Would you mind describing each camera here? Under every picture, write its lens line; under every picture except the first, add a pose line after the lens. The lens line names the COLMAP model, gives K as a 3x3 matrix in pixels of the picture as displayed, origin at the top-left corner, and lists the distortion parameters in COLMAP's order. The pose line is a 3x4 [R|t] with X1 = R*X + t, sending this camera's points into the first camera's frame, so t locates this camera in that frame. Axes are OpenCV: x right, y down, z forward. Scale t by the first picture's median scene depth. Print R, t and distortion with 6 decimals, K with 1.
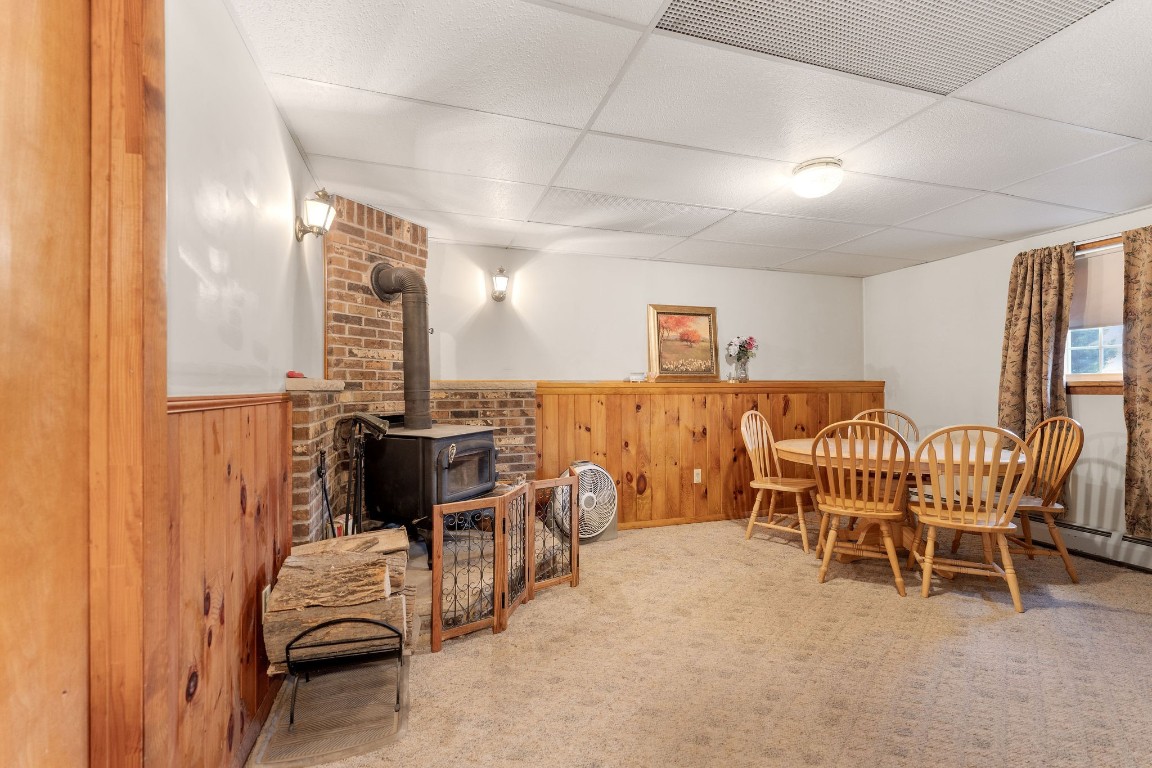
lens RADIAL K [[502.6, 0, 579.6], [0, 502.6, 385.3], [0, 0, 1]] dist [-0.002754, 0.000050]
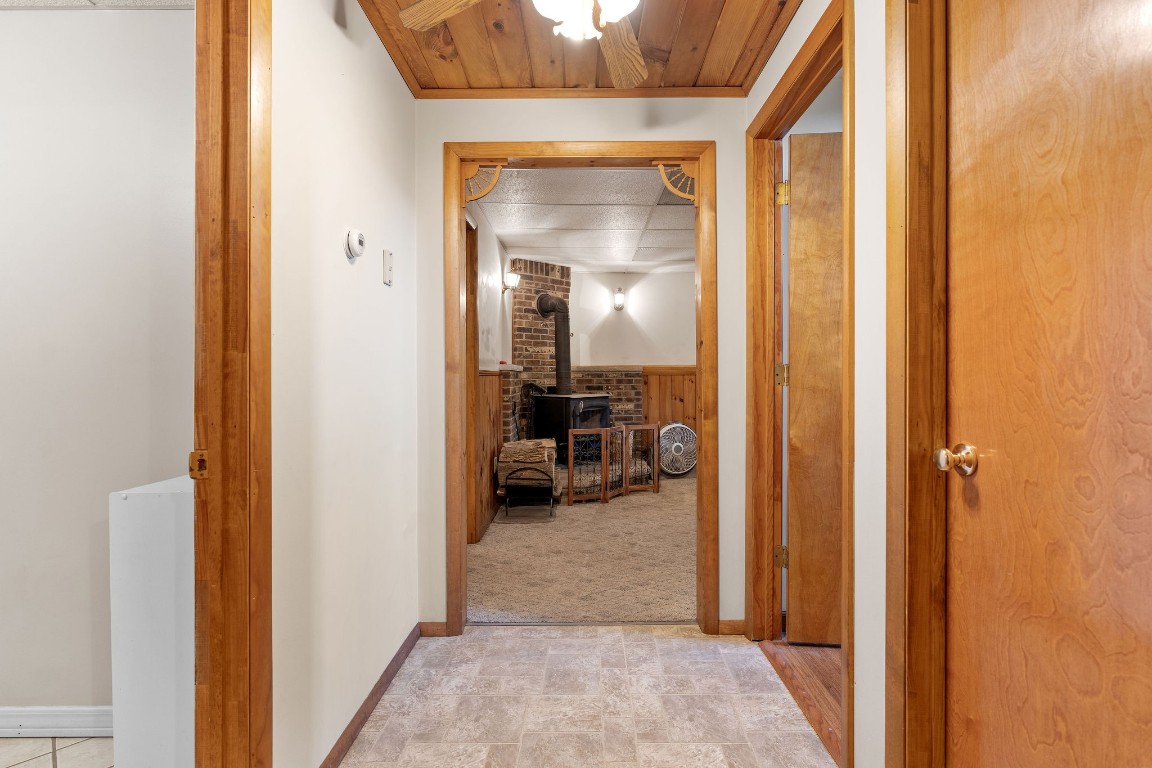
lens RADIAL K [[513.5, 0, 575.8], [0, 513.5, 377.3], [0, 0, 1]] dist [0.000090, 0.000003]
pose [[0.952006, -0.000103, -0.306079, 0.231632], [0.003189, 0.999949, 0.009580, 0.013037], [0.306062, -0.010096, 0.951958, -0.591824]]
